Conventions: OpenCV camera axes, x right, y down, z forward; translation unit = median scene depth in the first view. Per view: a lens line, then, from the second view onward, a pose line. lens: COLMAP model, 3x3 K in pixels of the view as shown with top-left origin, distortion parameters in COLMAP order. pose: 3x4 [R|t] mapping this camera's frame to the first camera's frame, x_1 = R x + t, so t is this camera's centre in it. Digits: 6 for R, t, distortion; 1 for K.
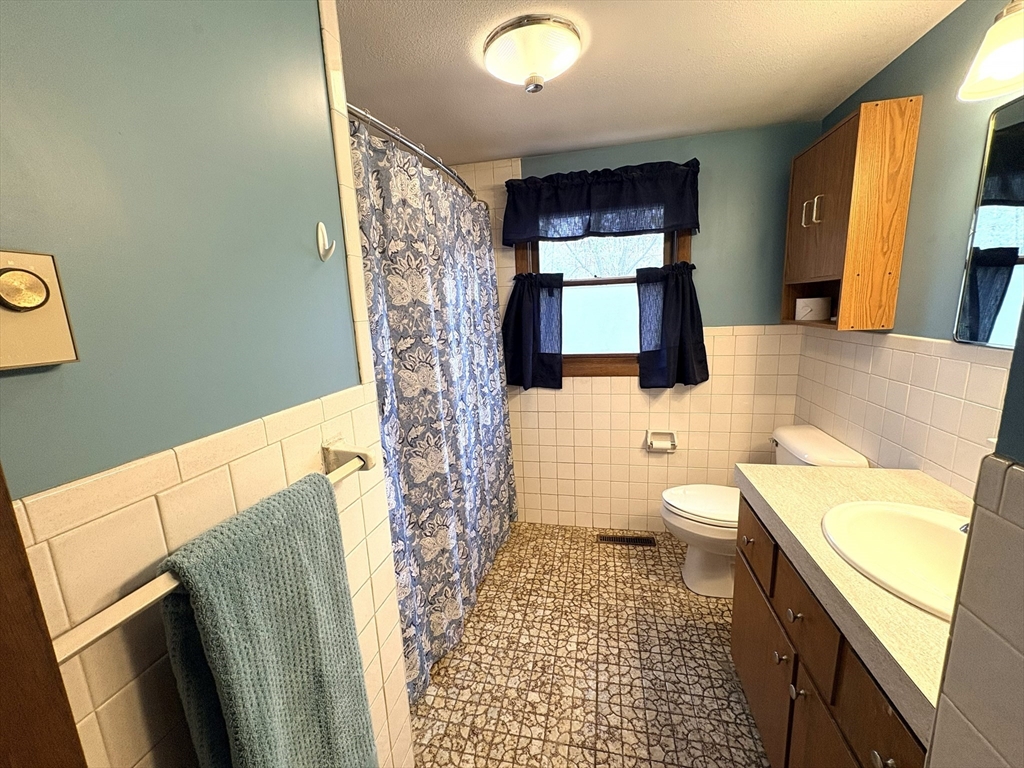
lens RADIAL K [[408.1, 0, 512.0], [0, 408.1, 384.0], [0, 0, 1]] dist [0.001008, 0.000073]
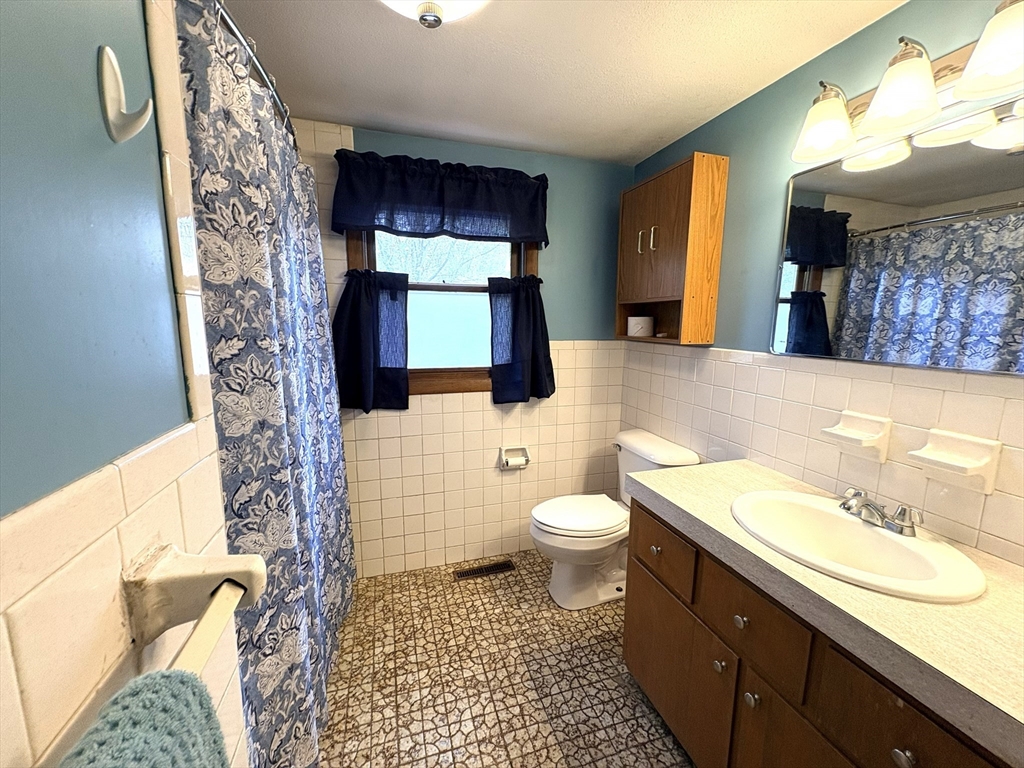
lens RADIAL K [[408.1, 0, 512.0], [0, 408.1, 384.0], [0, 0, 1]] dist [0.001008, 0.000073]
pose [[0.866479, -0.026121, 0.498531, -0.146936], [0.047659, 0.998397, -0.030523, -0.005720], [-0.496934, 0.050207, 0.866335, 0.198707]]
